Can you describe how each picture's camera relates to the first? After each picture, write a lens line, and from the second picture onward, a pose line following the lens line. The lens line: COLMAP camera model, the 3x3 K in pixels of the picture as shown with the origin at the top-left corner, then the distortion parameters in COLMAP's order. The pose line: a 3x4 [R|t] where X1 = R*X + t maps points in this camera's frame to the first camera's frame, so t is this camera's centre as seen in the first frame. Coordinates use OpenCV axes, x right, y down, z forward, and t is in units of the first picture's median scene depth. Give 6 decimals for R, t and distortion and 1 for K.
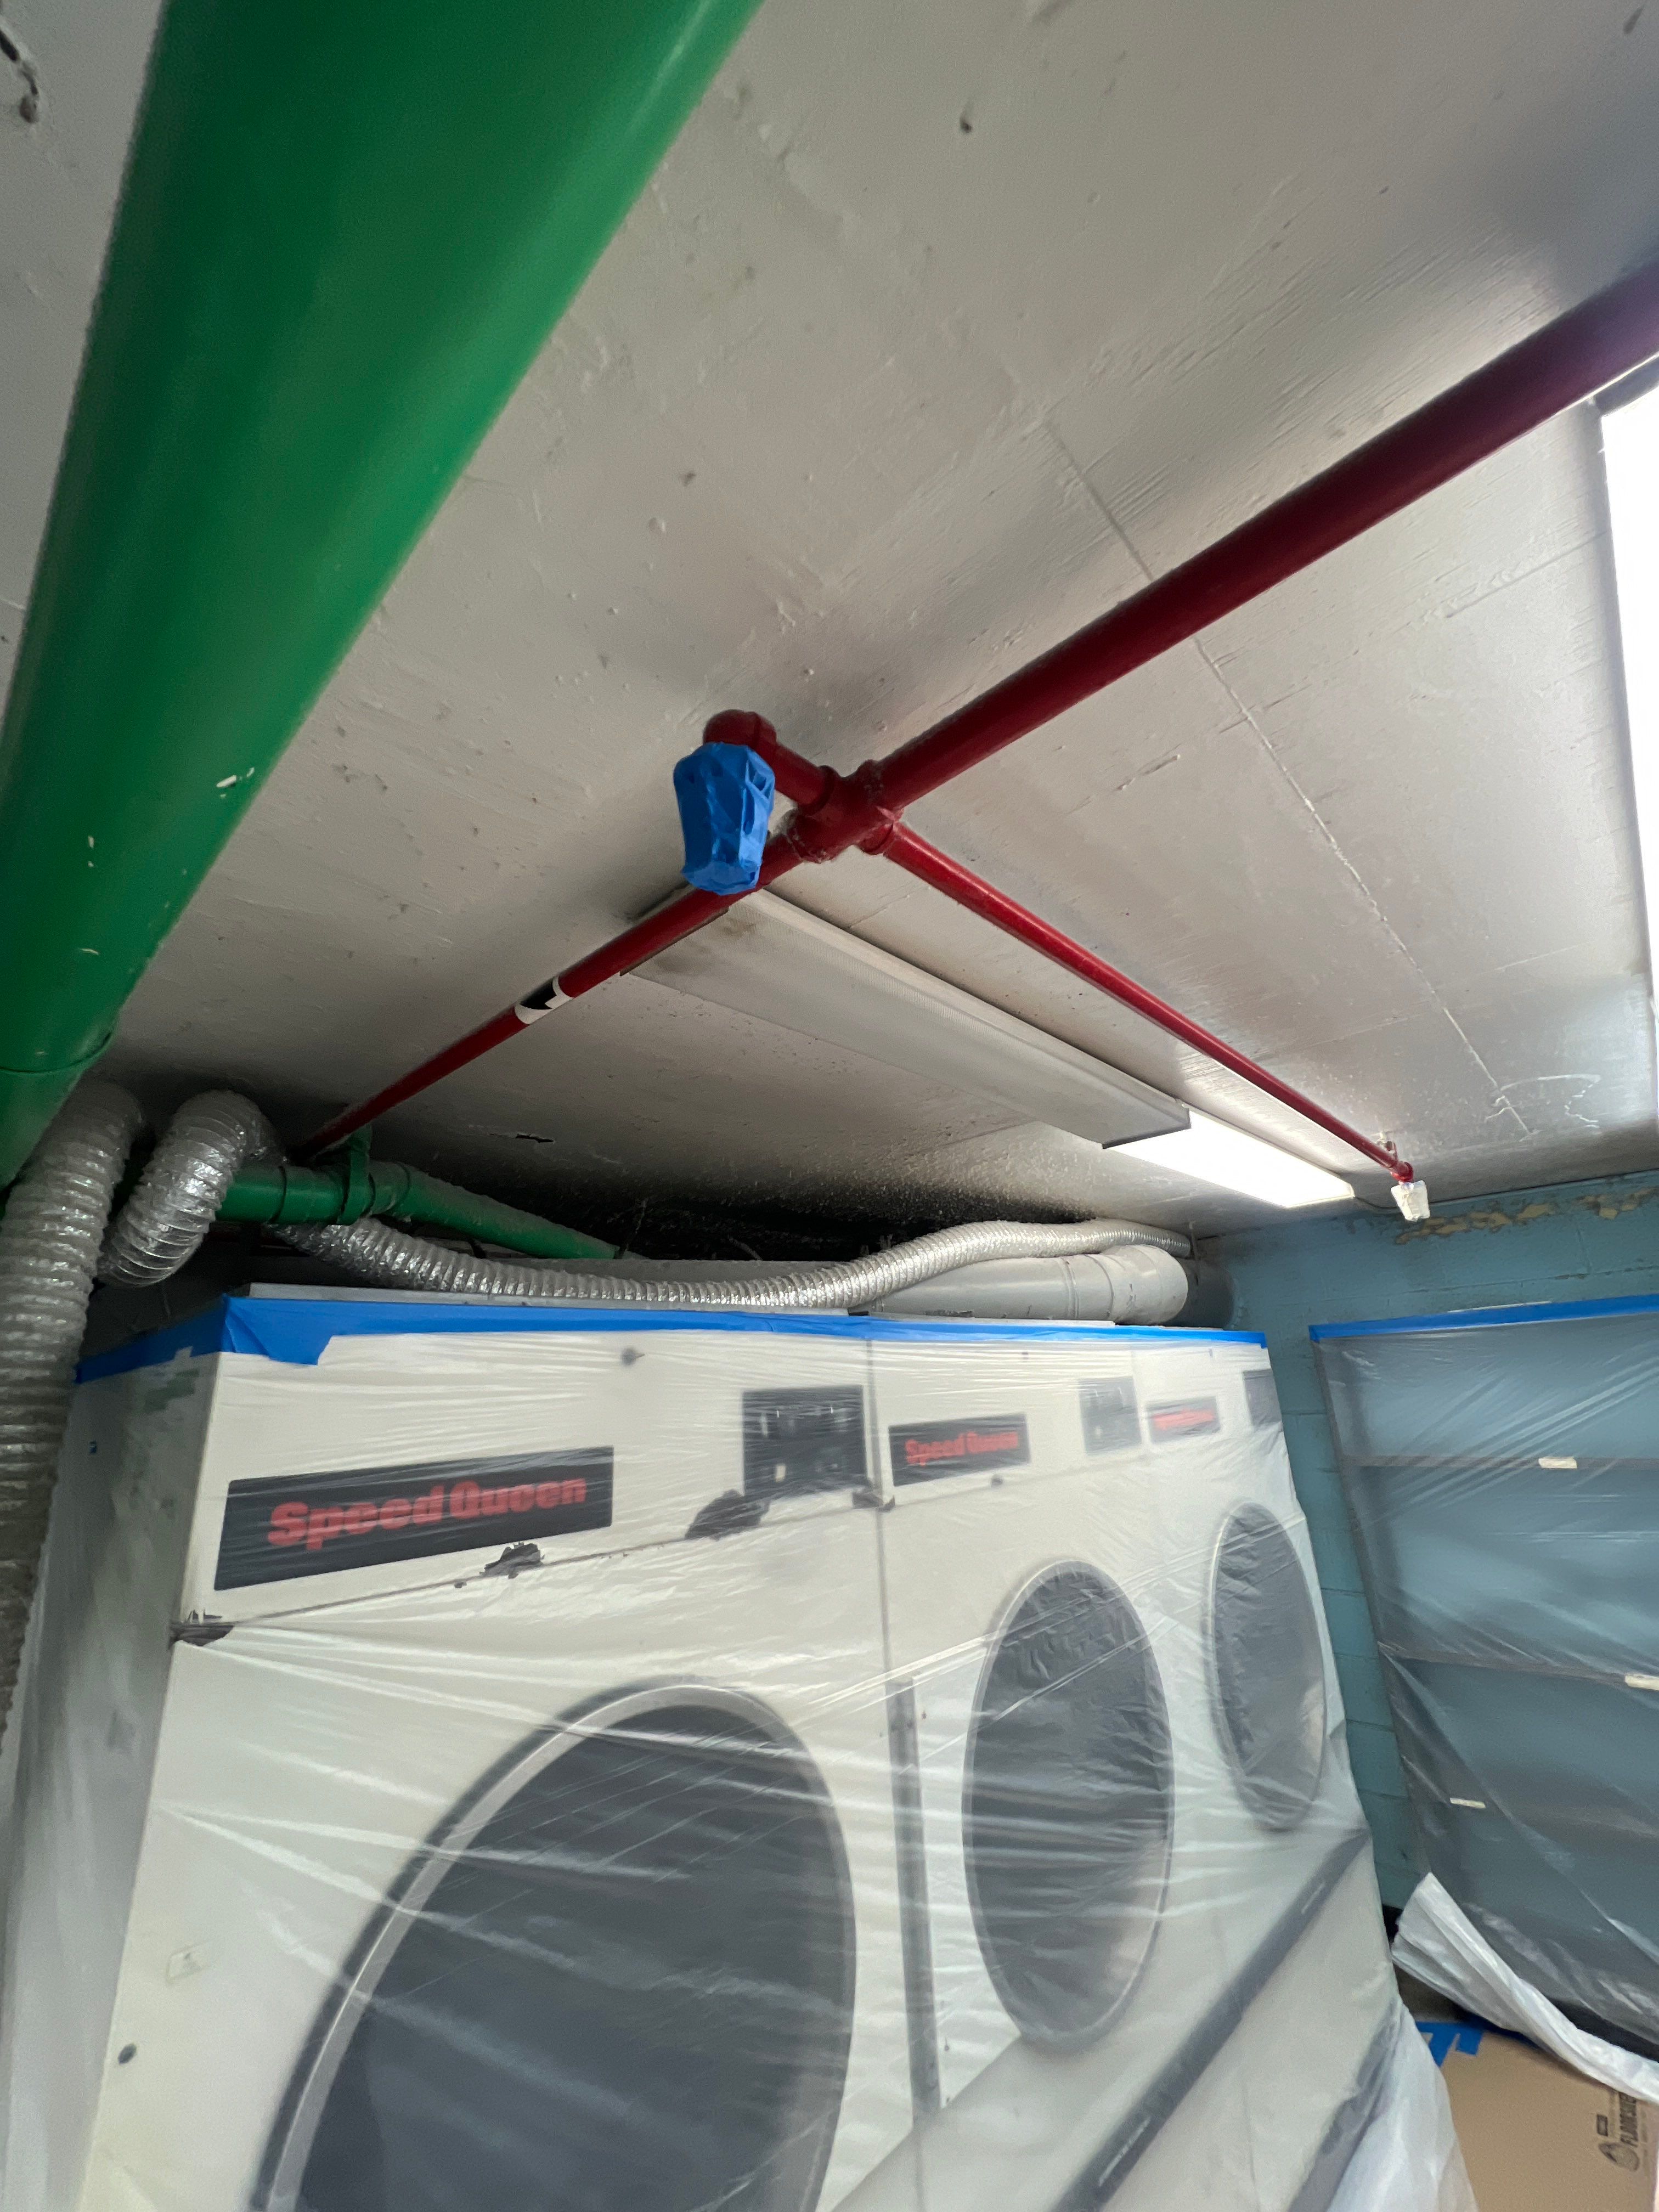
lens RADIAL K [[886.6, 0, 834.4], [0, 886.6, 1101.8], [0, 0, 1]] dist [-0.000362, 0.000057]
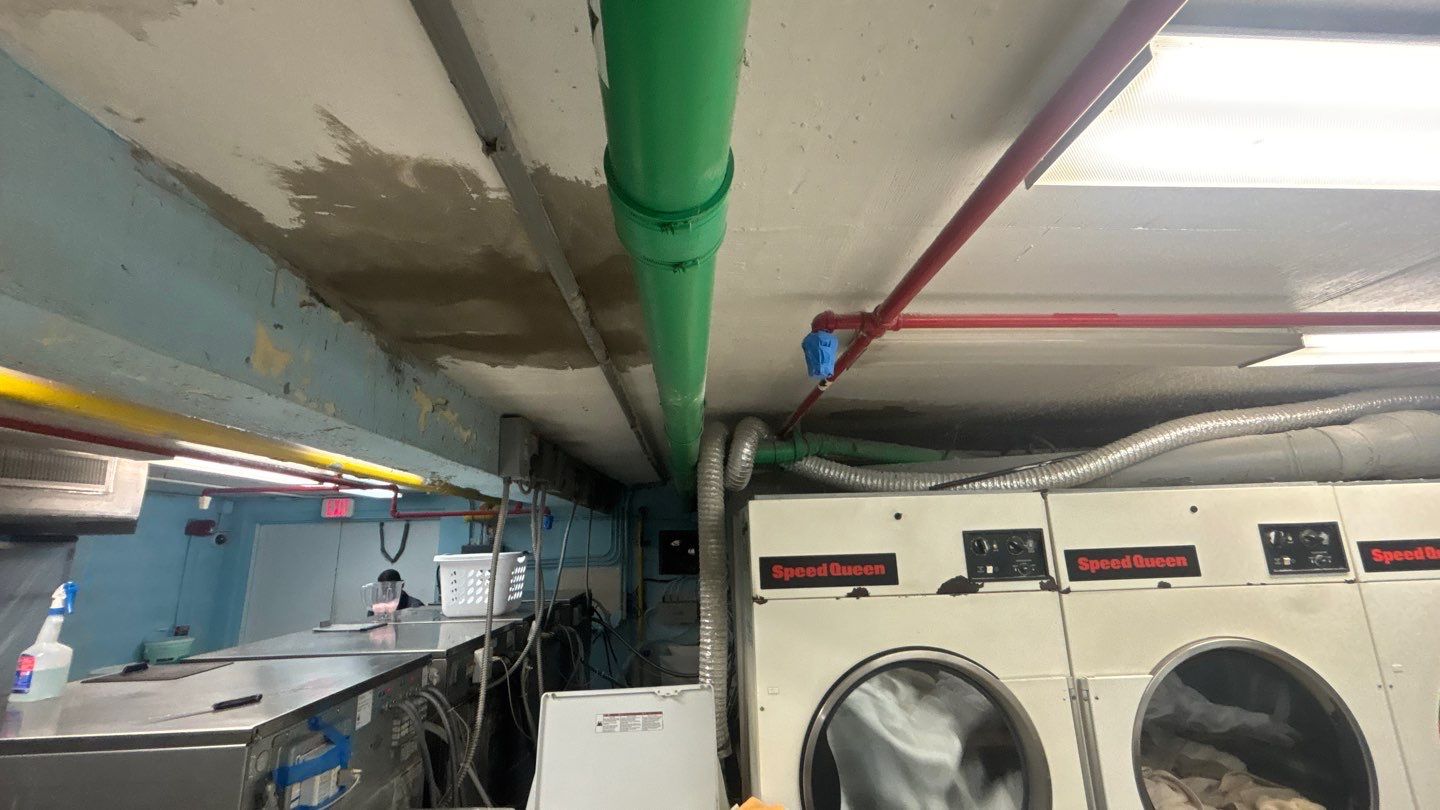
lens RADIAL K [[578.9, 0, 720.0], [0, 578.9, 405.0], [0, 0, 1]] dist [-0.006573, 0.000387]
pose [[0.718009, -0.123332, -0.685020, 0.447250], [0.209907, 0.976723, 0.044165, -0.143744], [0.663628, -0.175502, 0.727184, -0.321712]]
